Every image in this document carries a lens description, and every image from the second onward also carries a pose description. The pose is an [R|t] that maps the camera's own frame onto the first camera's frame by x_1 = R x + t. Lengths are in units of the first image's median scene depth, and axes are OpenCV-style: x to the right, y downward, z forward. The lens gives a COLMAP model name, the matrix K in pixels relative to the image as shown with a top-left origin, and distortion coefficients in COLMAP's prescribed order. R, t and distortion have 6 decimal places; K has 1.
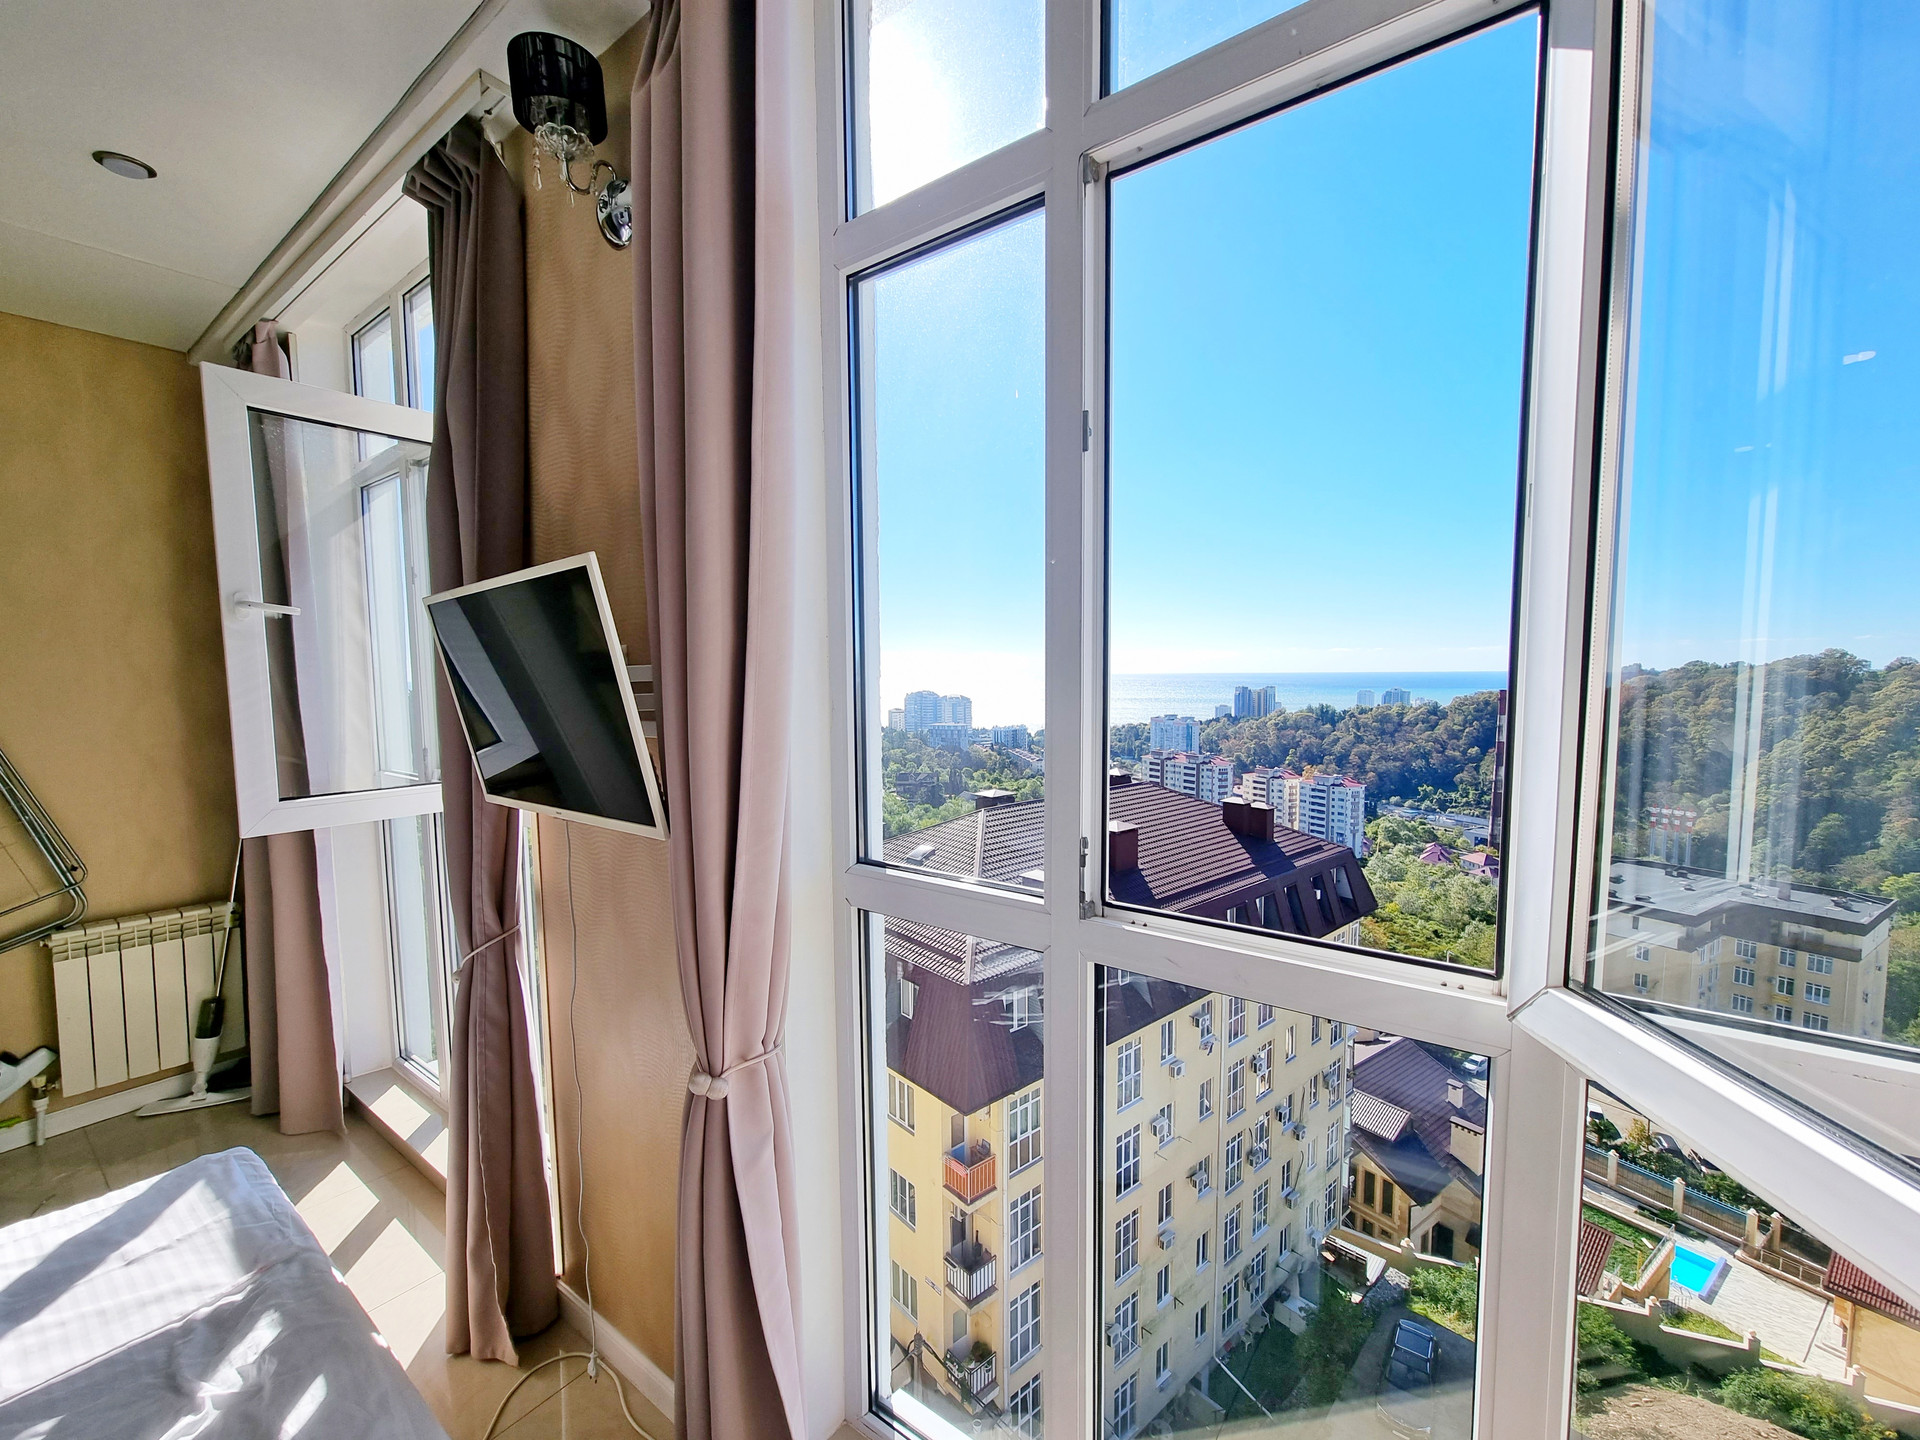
lens RADIAL K [[788.8, 0, 963.3], [0, 788.8, 732.7], [0, 0, 1]] dist [-0.007009, 0.001314]
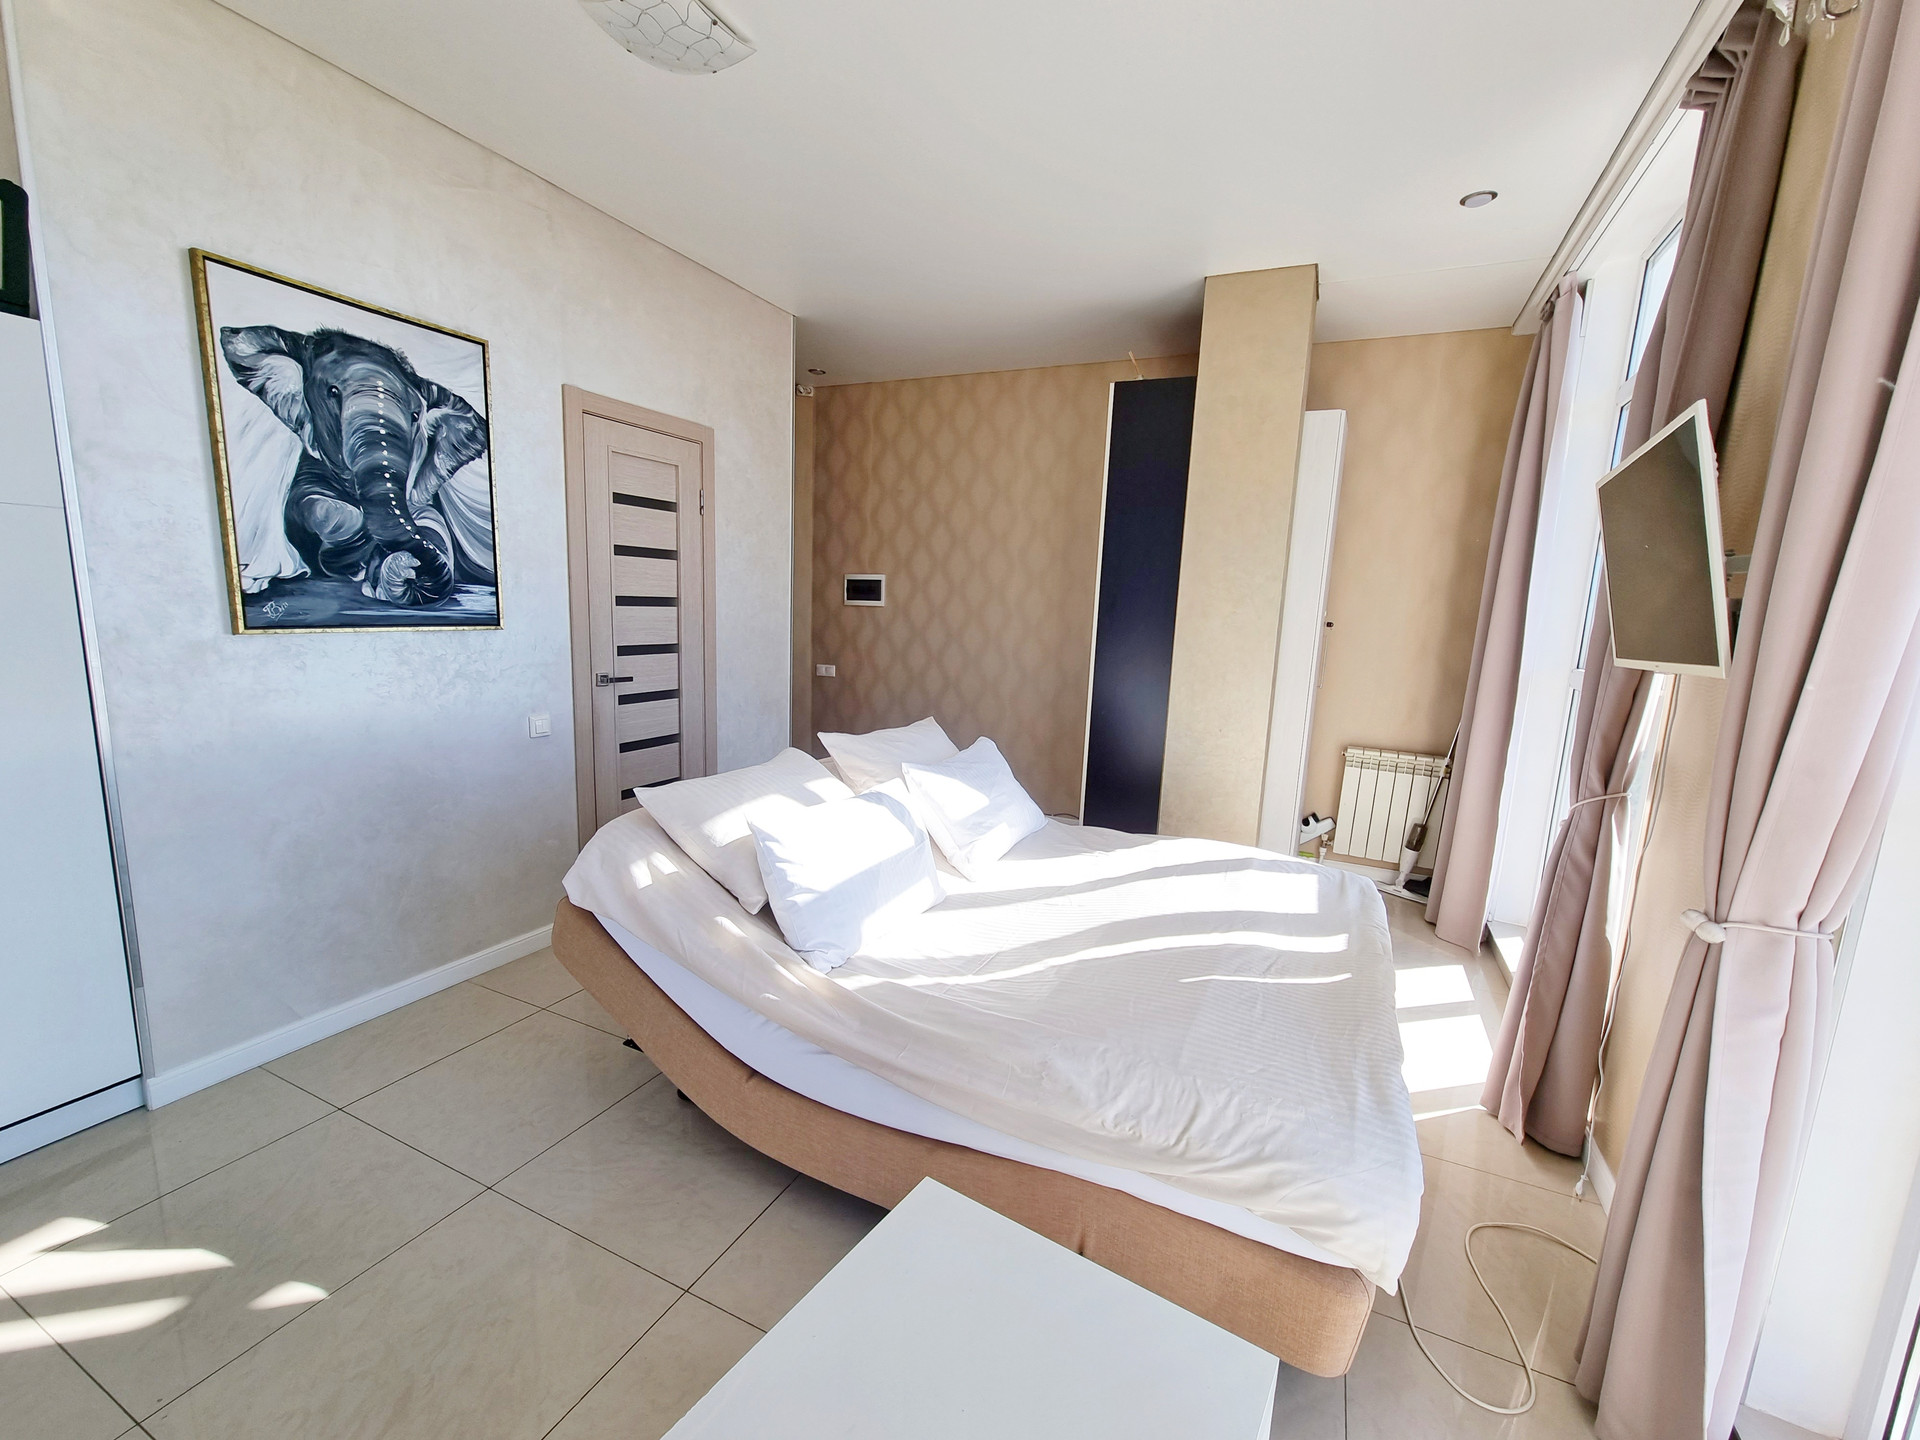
lens RADIAL K [[788.8, 0, 963.3], [0, 788.8, 732.7], [0, 0, 1]] dist [-0.007009, 0.001314]
pose [[0.197142, 0.177969, -0.964086, 0.014074], [-0.119590, 0.980407, 0.156527, 0.005356], [0.973054, 0.084436, 0.214563, -0.006235]]
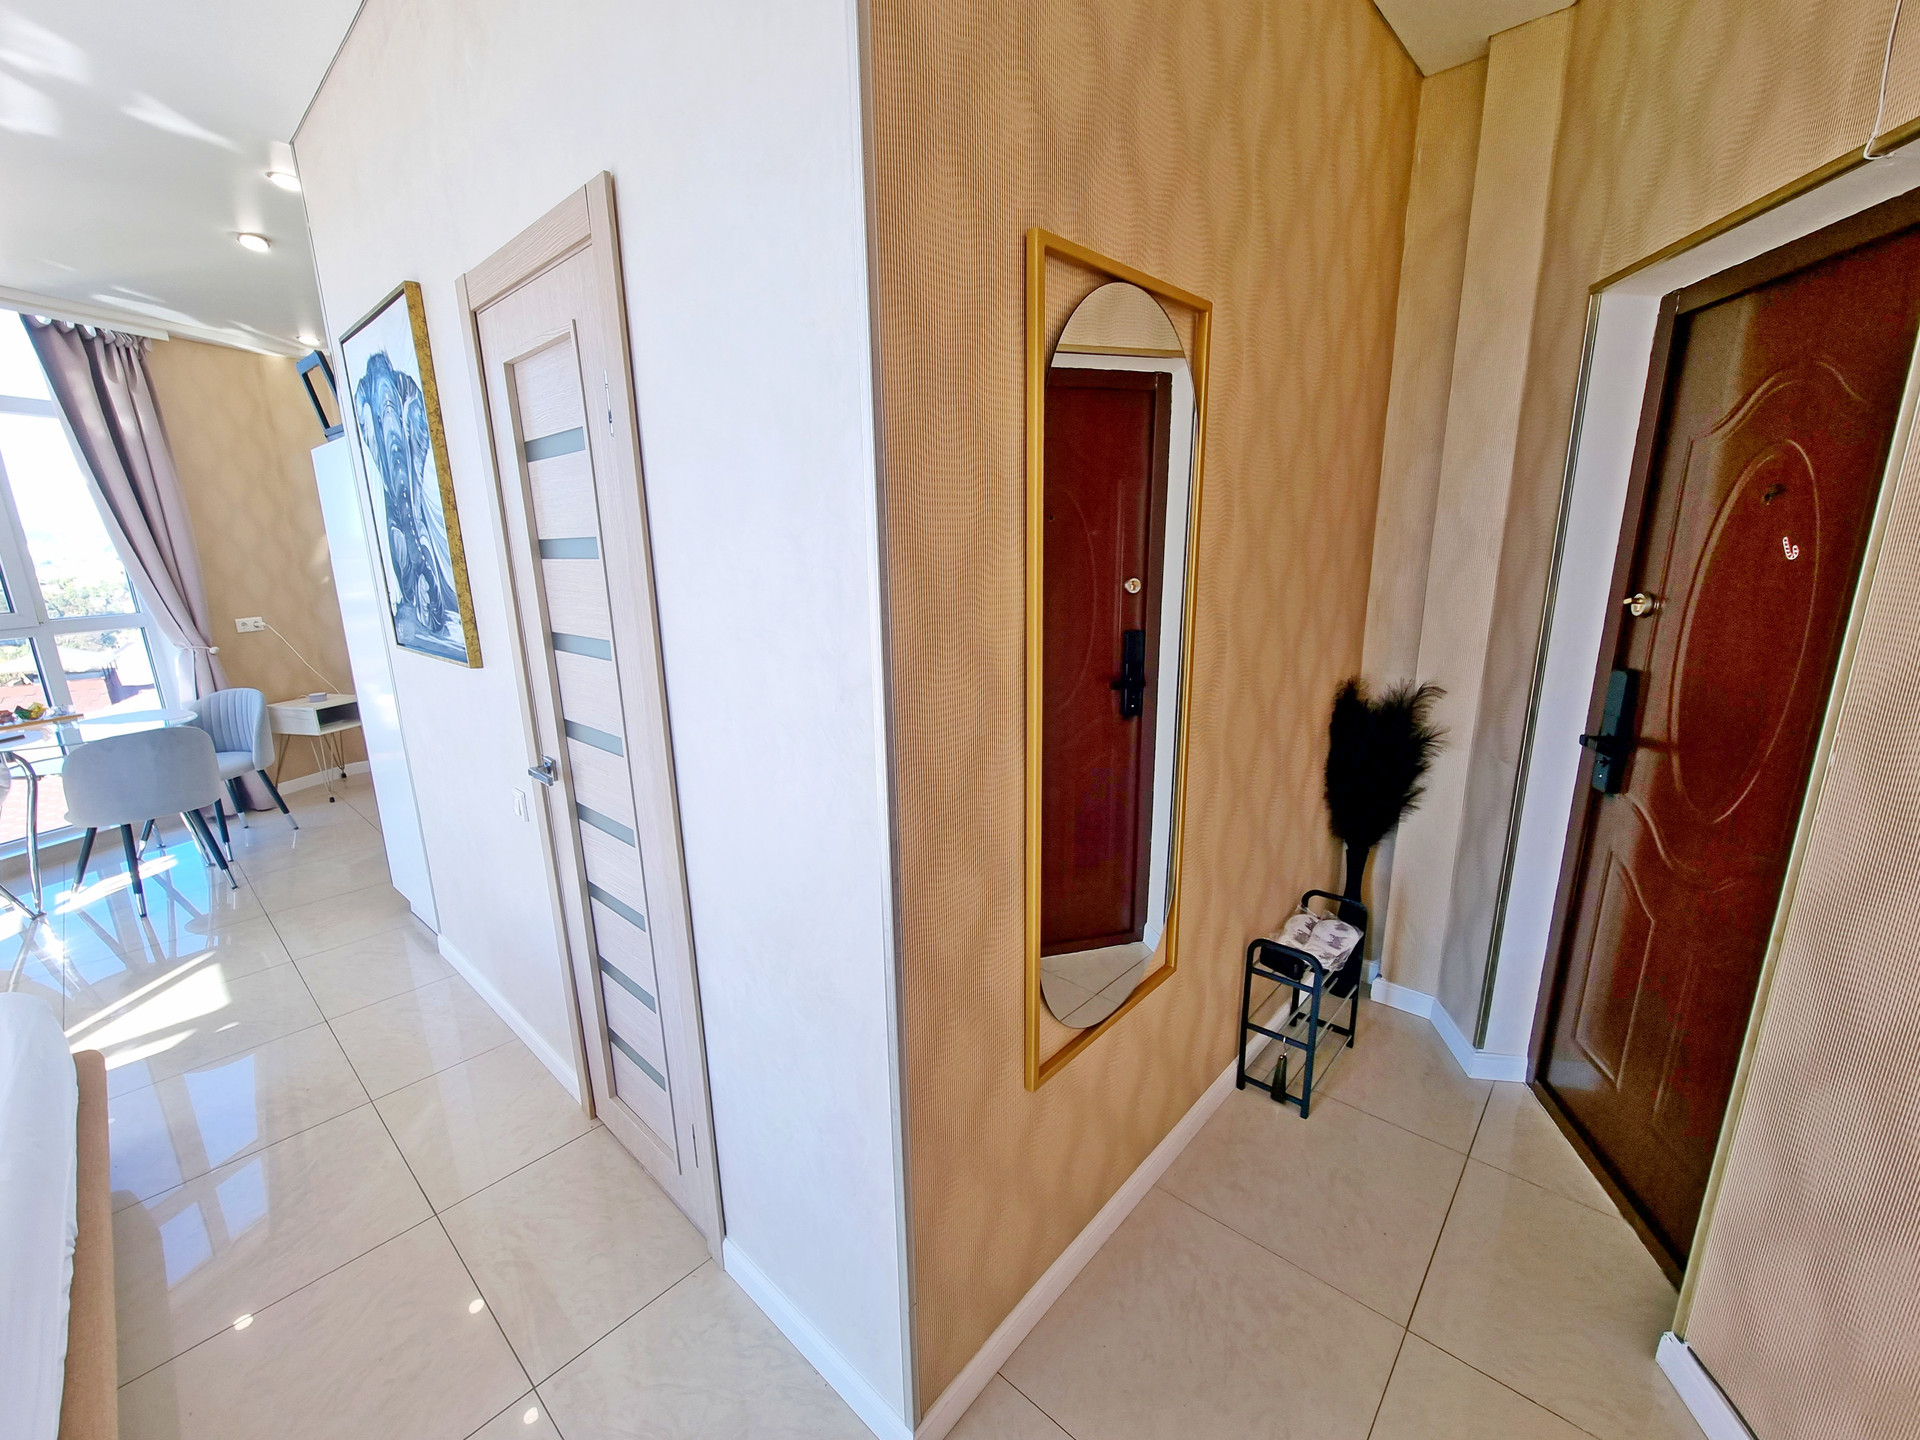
lens RADIAL K [[788.8, 0, 963.3], [0, 788.8, 732.7], [0, 0, 1]] dist [-0.007009, 0.001314]
pose [[-0.994877, 0.001099, 0.101086, -0.109897], [0.032616, 0.949957, 0.310674, 0.000383], [-0.095686, 0.312379, -0.945126, 0.018912]]
